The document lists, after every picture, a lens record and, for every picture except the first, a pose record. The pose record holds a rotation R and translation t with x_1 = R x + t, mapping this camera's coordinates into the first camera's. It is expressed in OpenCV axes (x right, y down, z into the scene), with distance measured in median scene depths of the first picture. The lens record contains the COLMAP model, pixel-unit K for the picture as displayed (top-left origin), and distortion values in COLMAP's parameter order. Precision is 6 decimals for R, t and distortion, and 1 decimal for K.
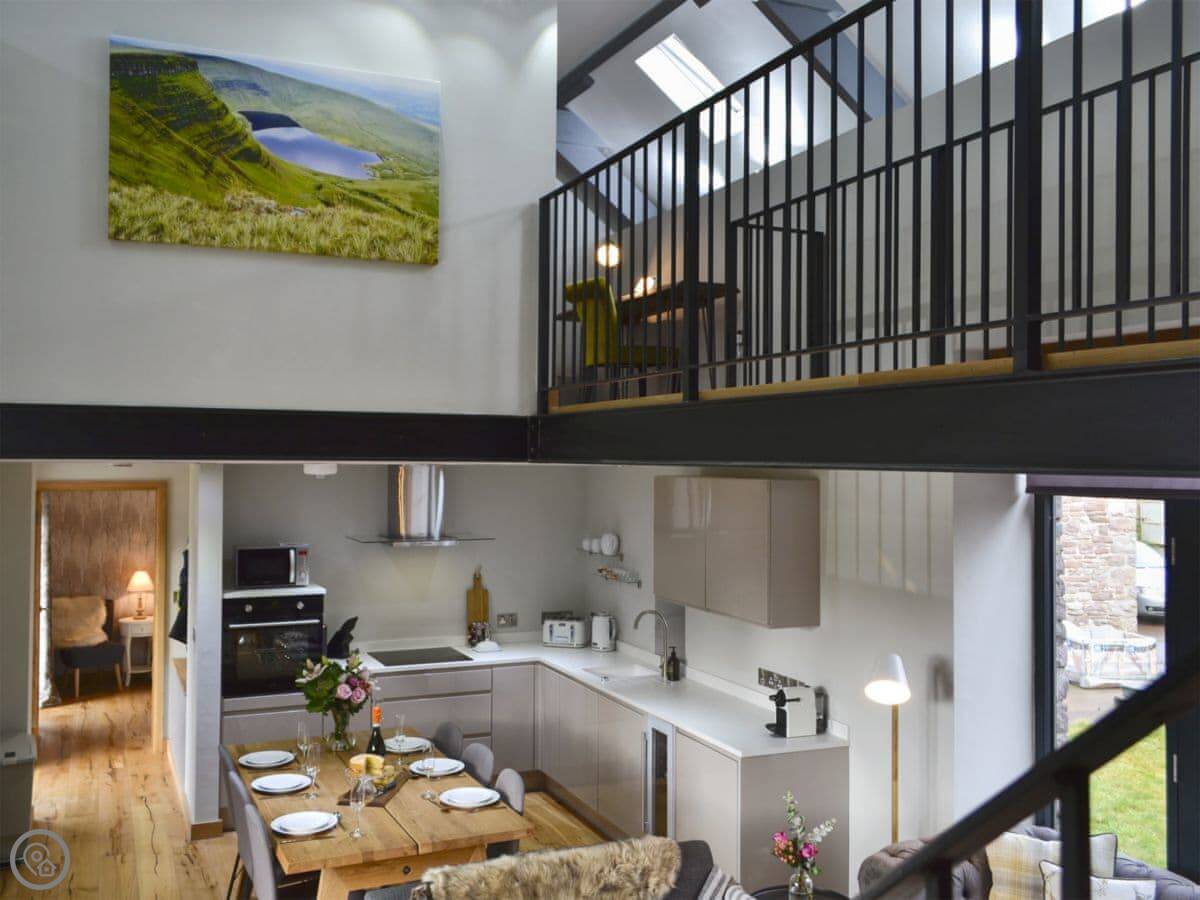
lens RADIAL K [[1128.4, 0, 600.0], [0, 1128.4, 450.0], [0, 0, 1]] dist [0.024896, -0.001301]
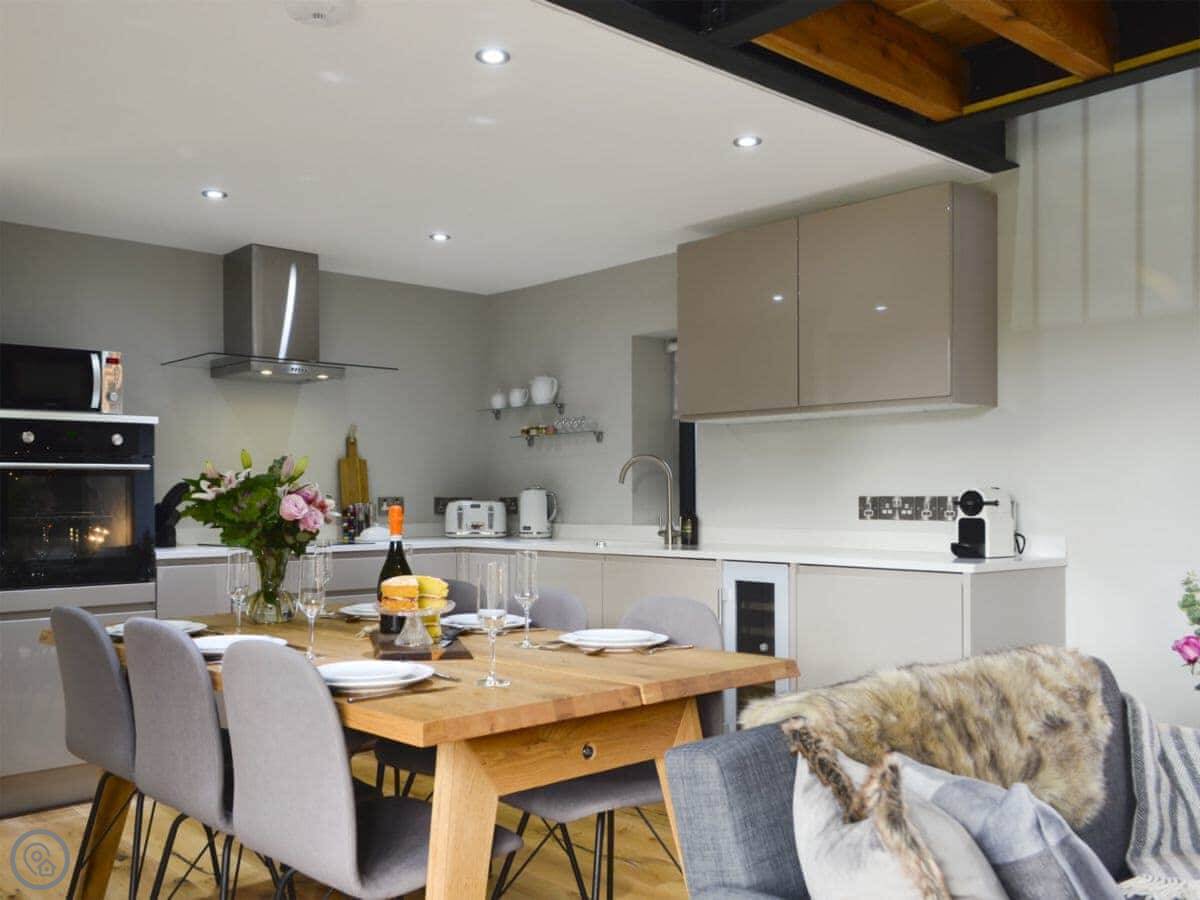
lens RADIAL K [[1128.4, 0, 600.0], [0, 1128.4, 450.0], [0, 0, 1]] dist [0.024896, -0.001301]
pose [[0.952742, -0.002777, 0.303767, -0.200633], [0.013269, 0.999384, -0.032482, 0.164383], [-0.303489, 0.034977, 0.952193, 0.339208]]
